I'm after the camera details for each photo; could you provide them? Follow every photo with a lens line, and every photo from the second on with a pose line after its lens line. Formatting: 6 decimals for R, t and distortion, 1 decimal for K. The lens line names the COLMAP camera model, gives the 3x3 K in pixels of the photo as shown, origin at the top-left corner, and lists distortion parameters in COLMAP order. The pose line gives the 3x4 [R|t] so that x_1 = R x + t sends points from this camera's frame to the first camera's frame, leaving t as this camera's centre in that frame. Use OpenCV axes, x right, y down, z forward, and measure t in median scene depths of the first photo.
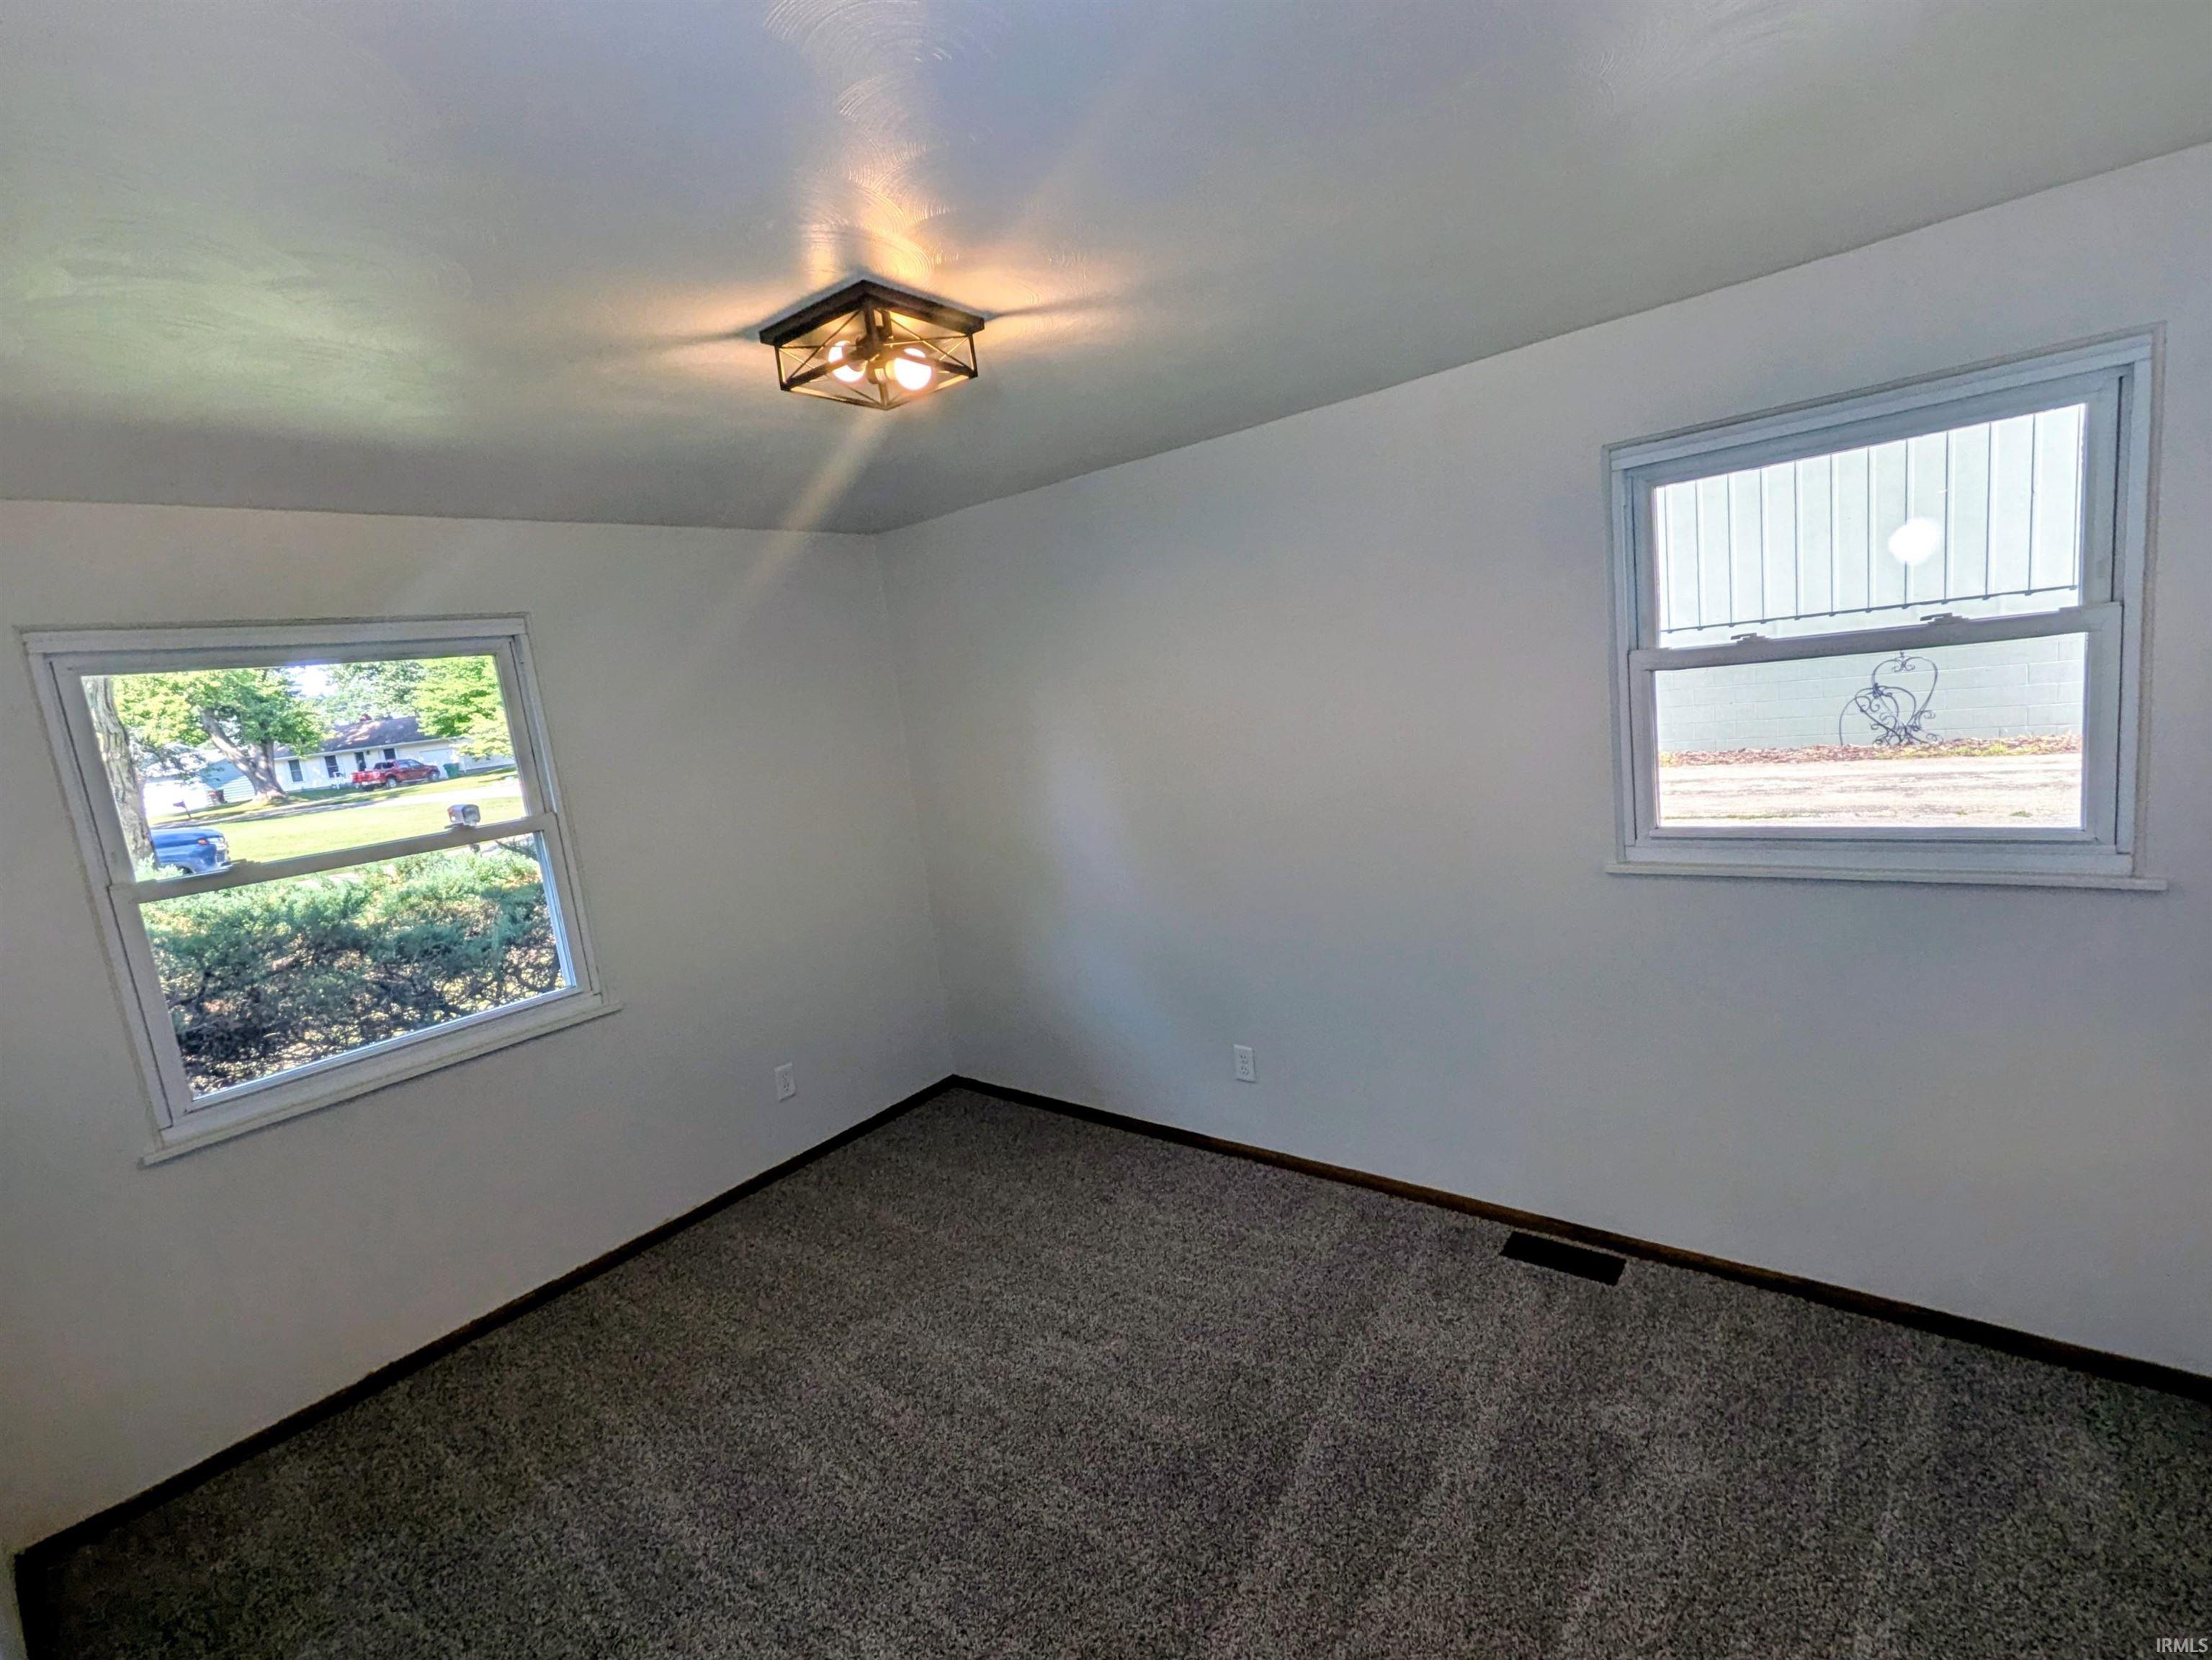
lens RADIAL K [[971.1, 0, 1106.0], [0, 971.1, 830.0], [0, 0, 1]] dist [-0.002037, -0.000219]
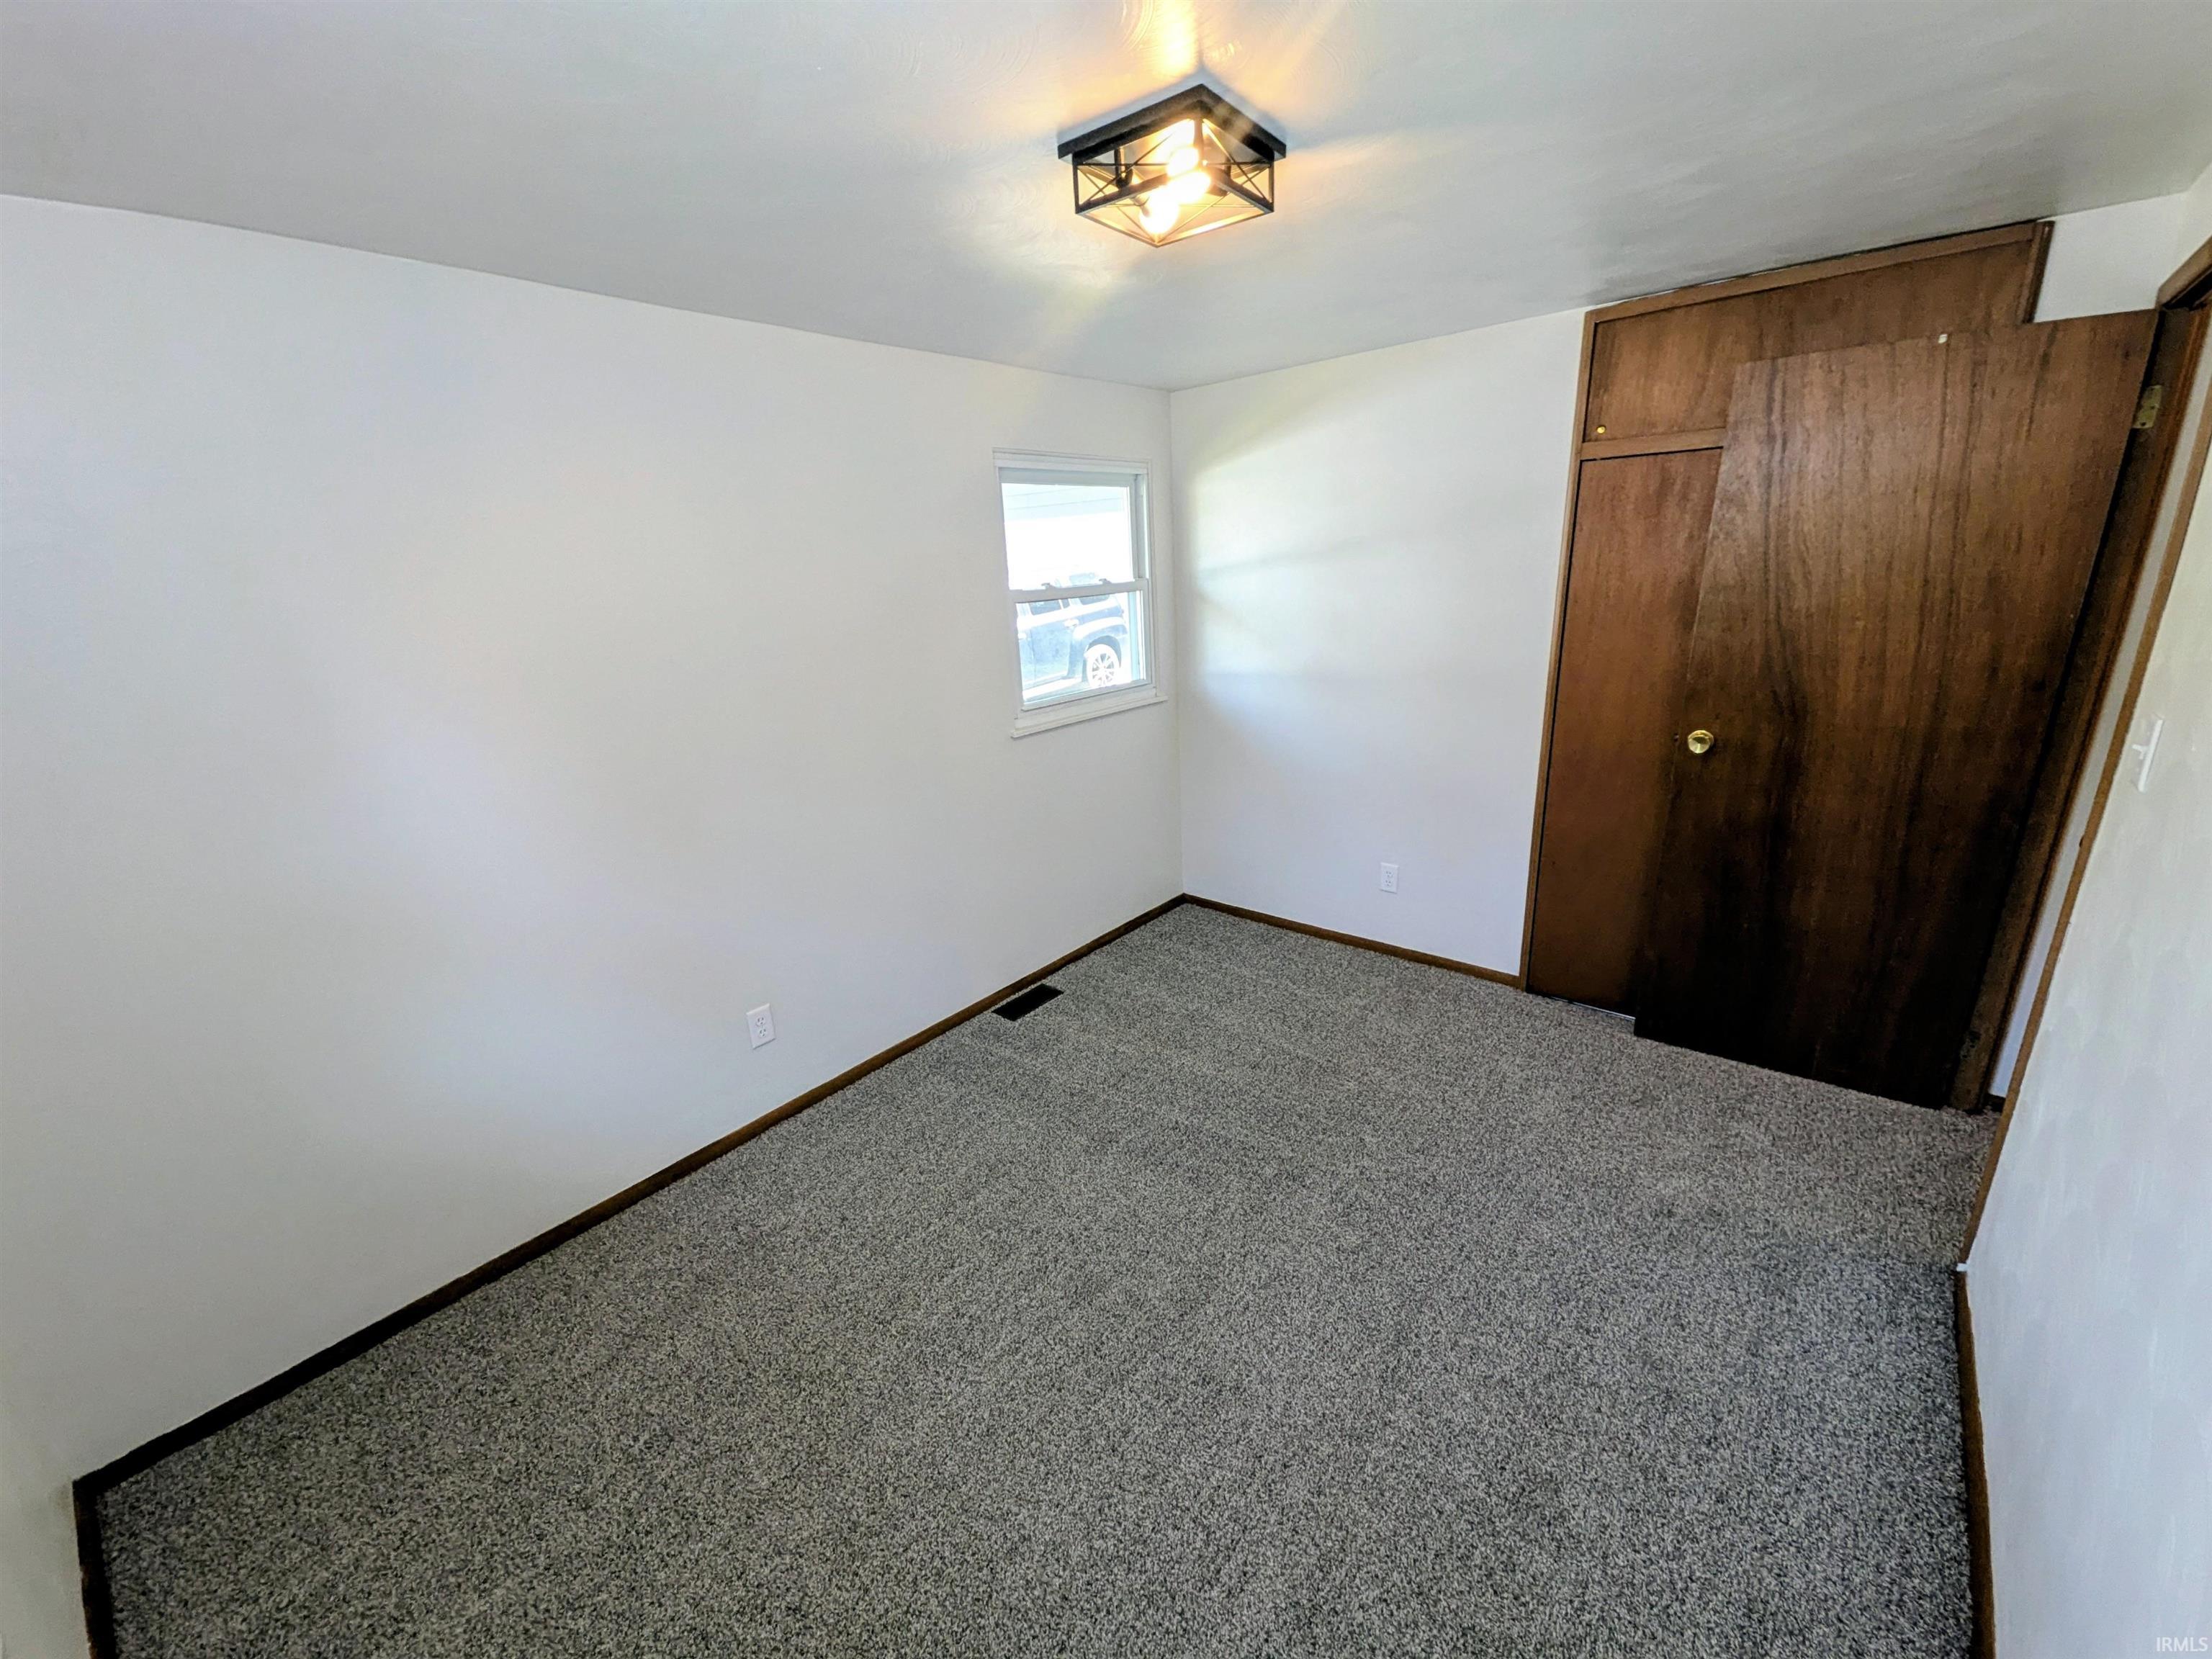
lens RADIAL K [[880.1, 0, 1113.0], [0, 880.1, 829.3], [0, 0, 1]] dist [0.001004, 0.000204]
pose [[0.026912, -0.180301, 0.983243, -0.914158], [0.194300, 0.965784, 0.171782, -0.025107], [-0.980573, 0.186422, 0.061023, 0.842238]]
